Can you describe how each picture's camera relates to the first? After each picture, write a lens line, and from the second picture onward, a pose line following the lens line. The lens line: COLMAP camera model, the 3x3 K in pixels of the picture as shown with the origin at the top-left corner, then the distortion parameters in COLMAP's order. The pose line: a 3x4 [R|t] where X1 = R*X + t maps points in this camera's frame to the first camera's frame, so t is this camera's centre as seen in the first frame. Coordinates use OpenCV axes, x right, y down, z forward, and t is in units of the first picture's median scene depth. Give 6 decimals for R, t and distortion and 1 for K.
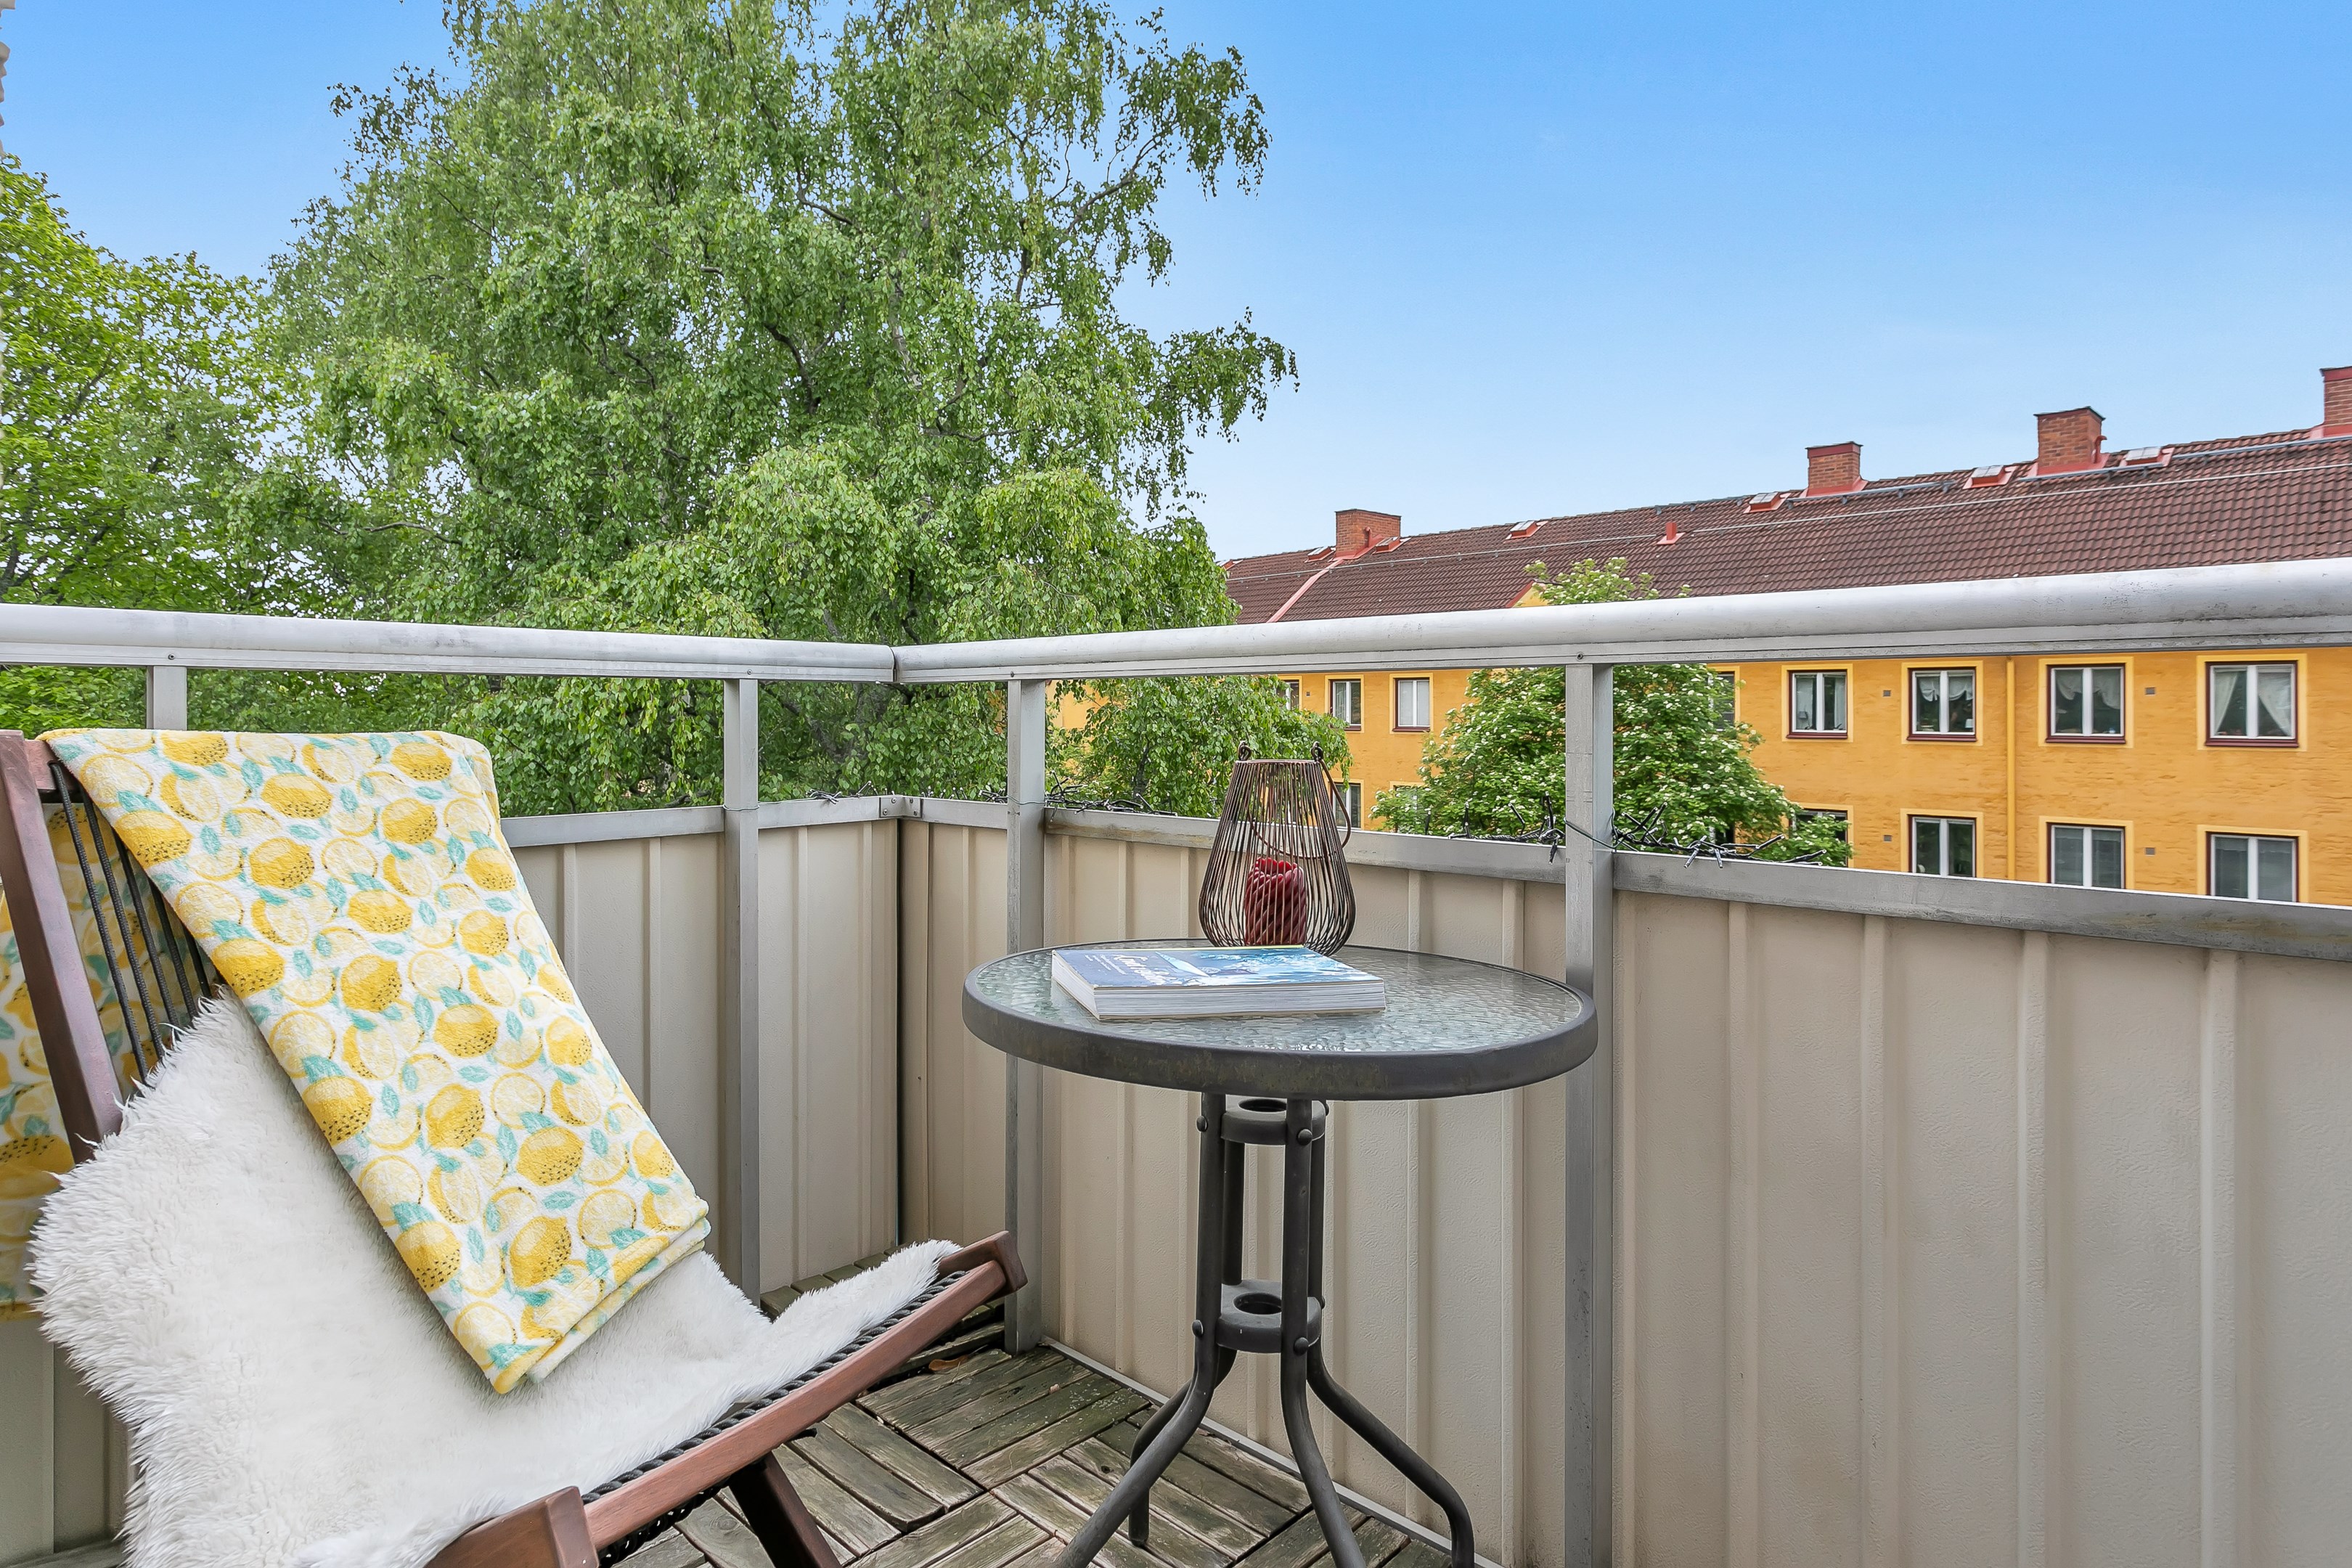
lens RADIAL K [[1224.8, 0, 1141.4], [0, 1224.8, 707.9], [0, 0, 1]] dist [-0.016061, 0.010030]
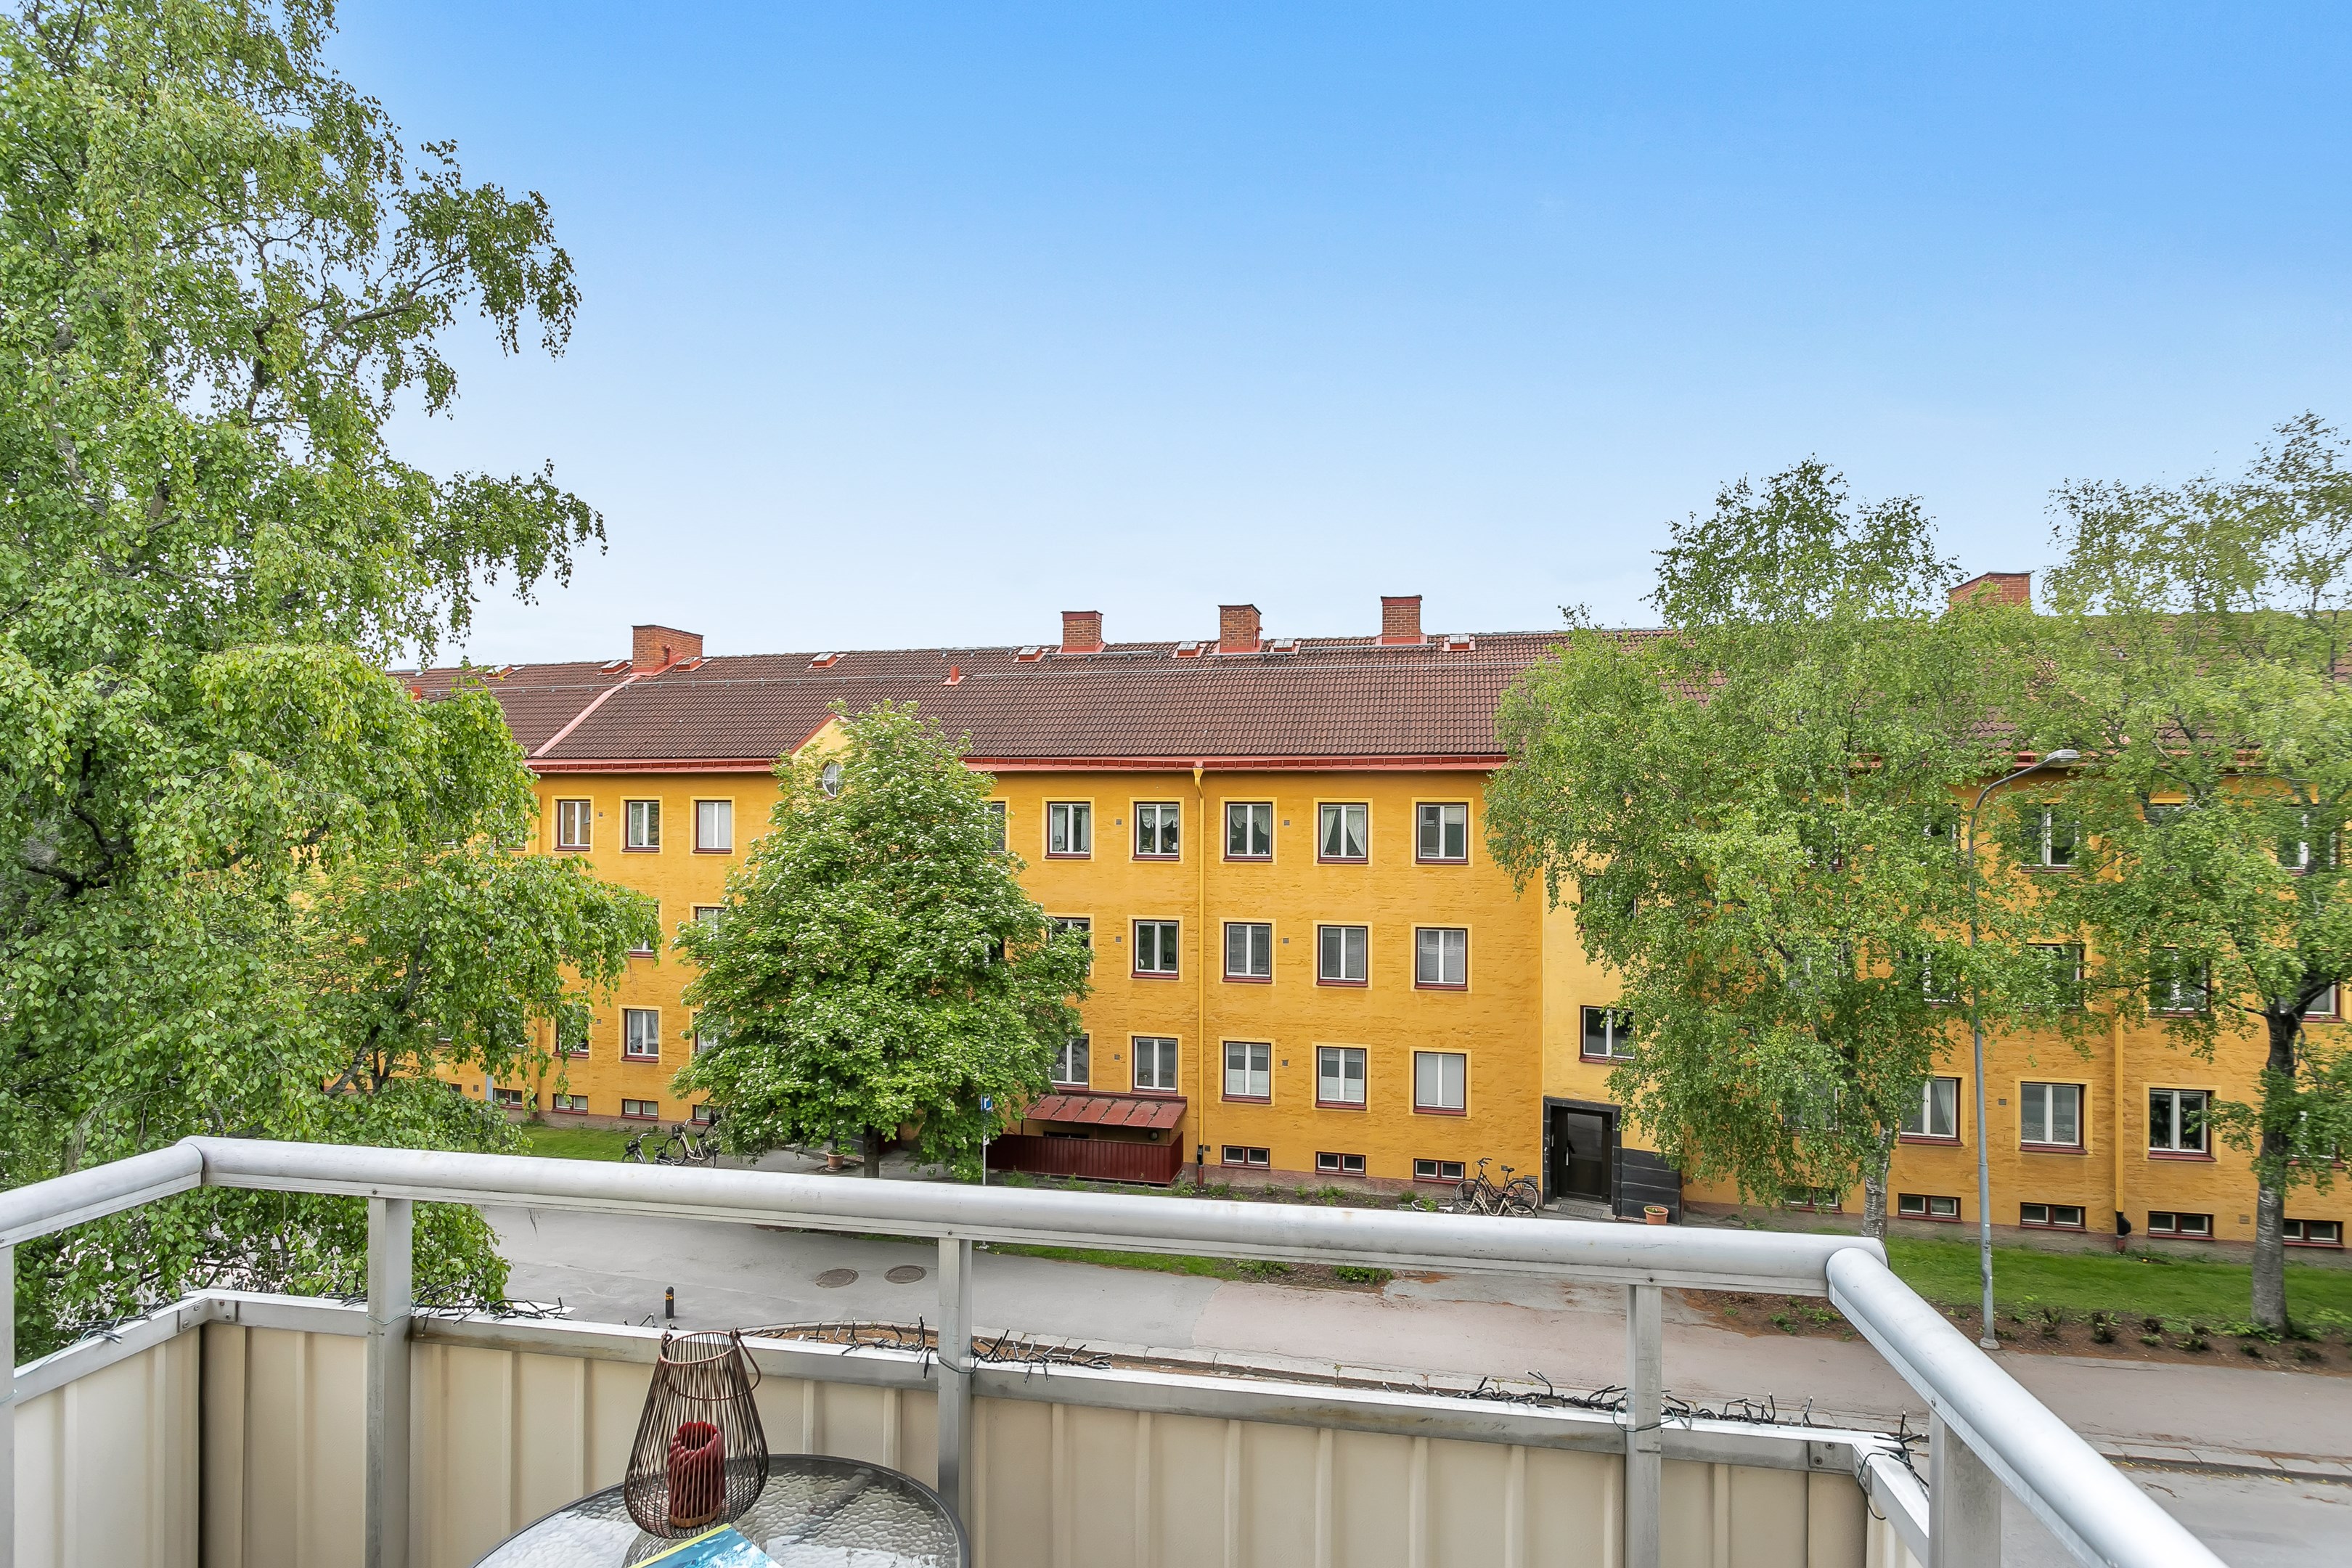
lens RADIAL K [[1224.8, 0, 1141.4], [0, 1224.8, 707.9], [0, 0, 1]] dist [-0.016061, 0.010030]
pose [[0.838811, 0.003794, 0.544409, -0.041697], [-0.006848, 0.999970, 0.003583, -0.141529], [-0.544380, -0.006734, 0.838812, -0.045087]]
